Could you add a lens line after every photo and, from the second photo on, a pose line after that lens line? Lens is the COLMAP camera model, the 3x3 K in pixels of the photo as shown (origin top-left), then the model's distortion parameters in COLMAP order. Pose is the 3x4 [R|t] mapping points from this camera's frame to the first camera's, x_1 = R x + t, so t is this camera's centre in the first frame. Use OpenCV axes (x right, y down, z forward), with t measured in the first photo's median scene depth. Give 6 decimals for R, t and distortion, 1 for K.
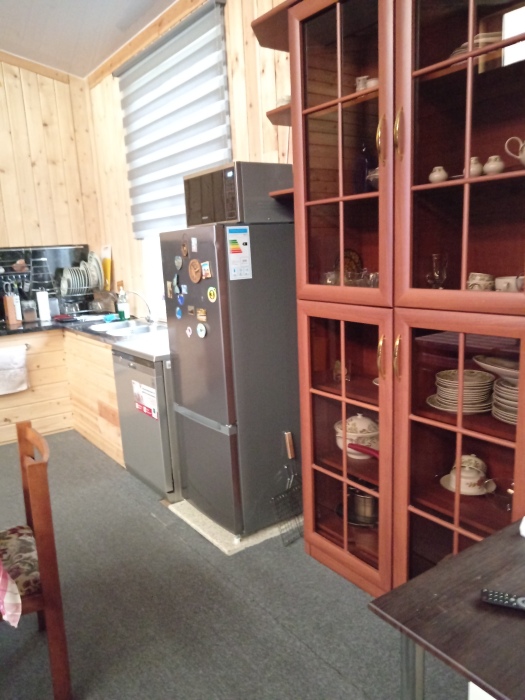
lens RADIAL K [[544.1, 0, 260.0], [0, 544.1, 349.2], [0, 0, 1]] dist [0.005623, -0.008749]
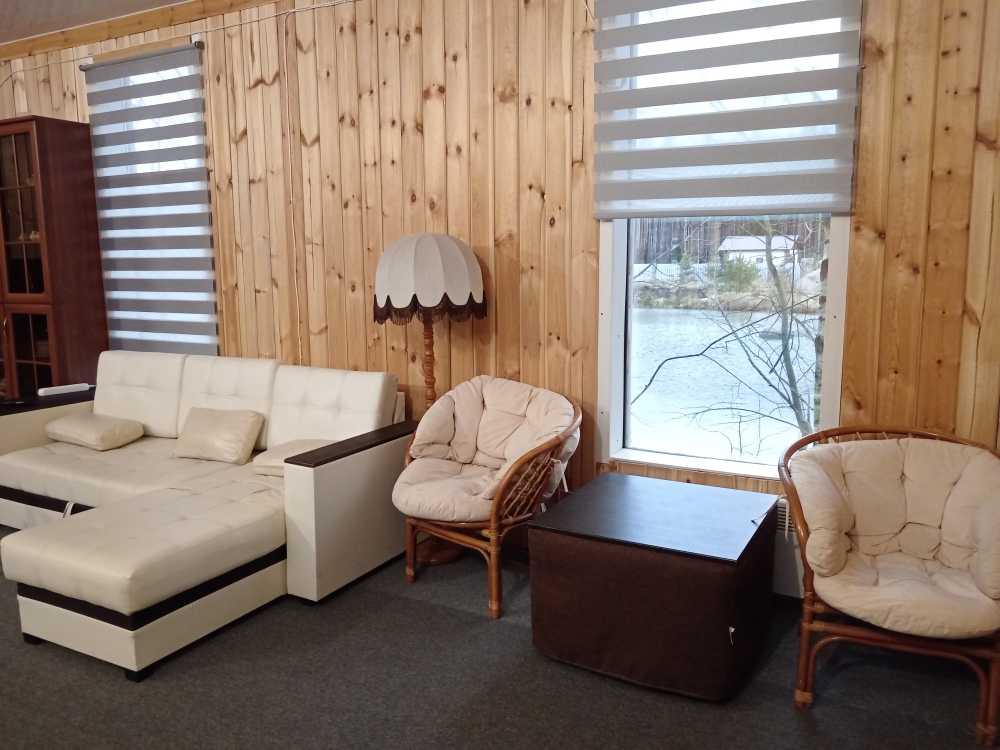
lens RADIAL K [[777.3, 0, 504.5], [0, 777.3, 382.8], [0, 0, 1]] dist [0.005623, -0.008749]
pose [[0.899025, -0.025666, 0.437144, 0.475244], [0.044036, 0.998519, -0.031938, 0.277674], [-0.435677, 0.047964, 0.898824, -1.672776]]
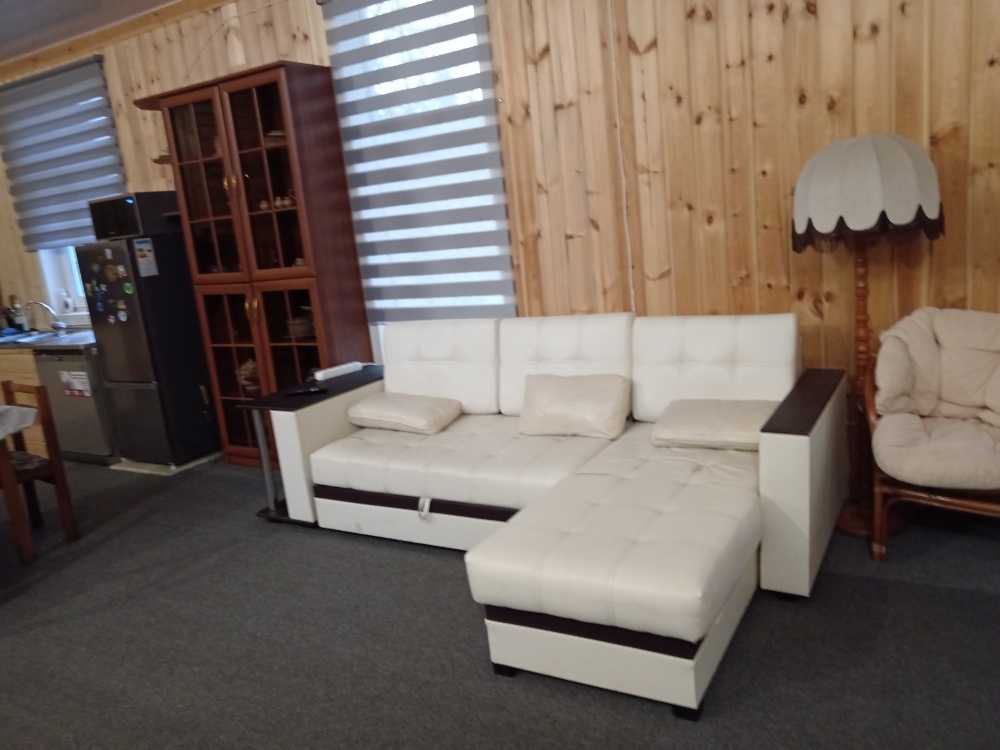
lens RADIAL K [[777.3, 0, 496.3], [0, 777.3, 379.0], [0, 0, 1]] dist [0.005623, -0.008749]
pose [[0.915616, -0.133714, 0.379168, -0.012820], [0.134694, 0.990595, 0.024077, 0.205971], [-0.378821, 0.029027, 0.925015, -1.178693]]
